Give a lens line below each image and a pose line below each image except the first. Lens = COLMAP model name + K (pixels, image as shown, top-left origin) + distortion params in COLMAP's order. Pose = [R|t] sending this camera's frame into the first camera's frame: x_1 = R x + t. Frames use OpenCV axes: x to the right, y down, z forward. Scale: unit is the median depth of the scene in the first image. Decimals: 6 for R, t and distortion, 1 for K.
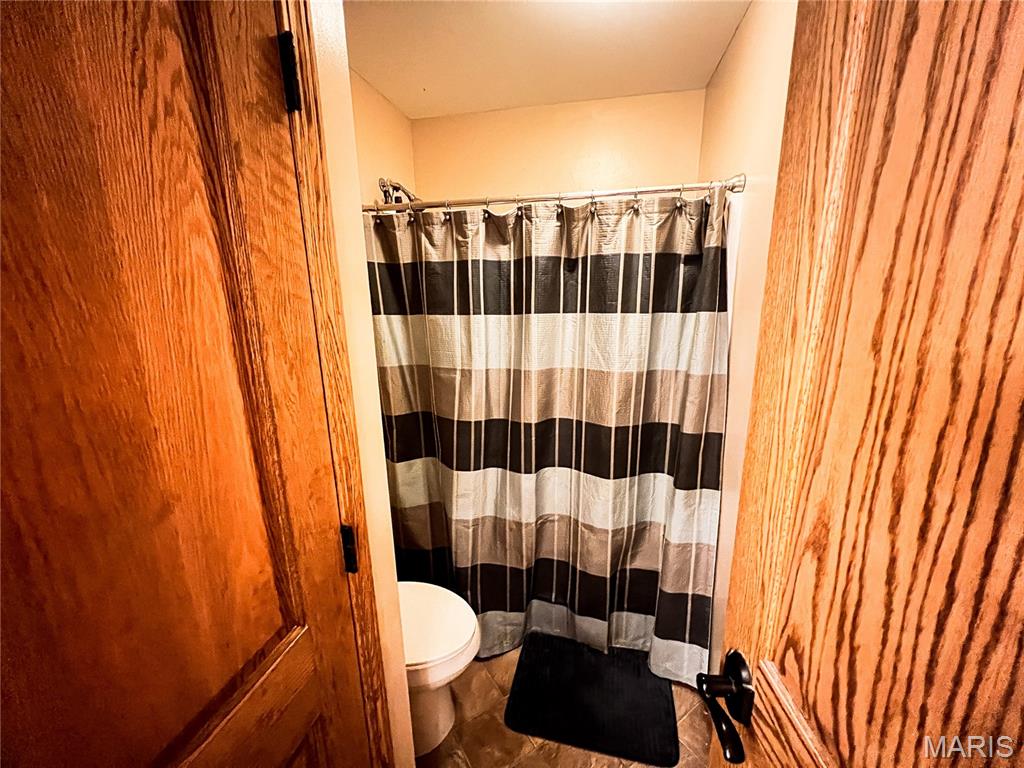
lens RADIAL K [[409.7, 0, 510.2], [0, 409.7, 380.6], [0, 0, 1]] dist [0.001762, -0.000273]
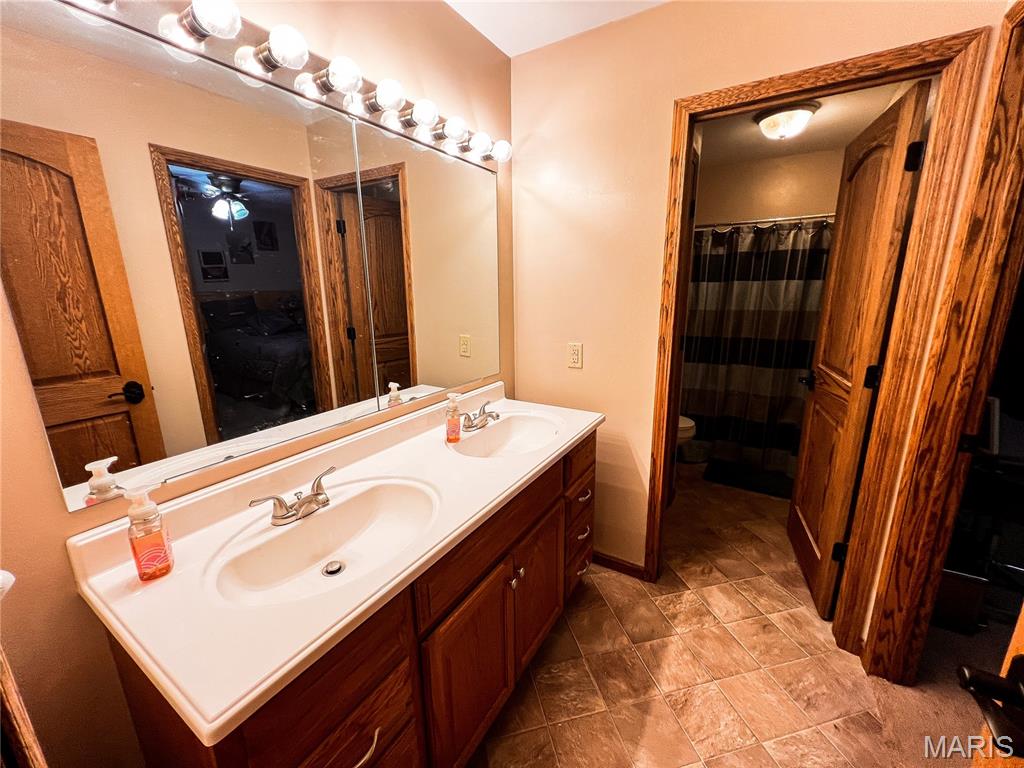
lens RADIAL K [[409.7, 0, 514.0], [0, 409.7, 382.4], [0, 0, 1]] dist [0.001762, -0.000273]
pose [[0.937922, 0.083552, -0.336632, -0.229854], [-0.079538, 0.996500, 0.025721, 0.346432], [0.337602, 0.002651, 0.941285, -1.182391]]
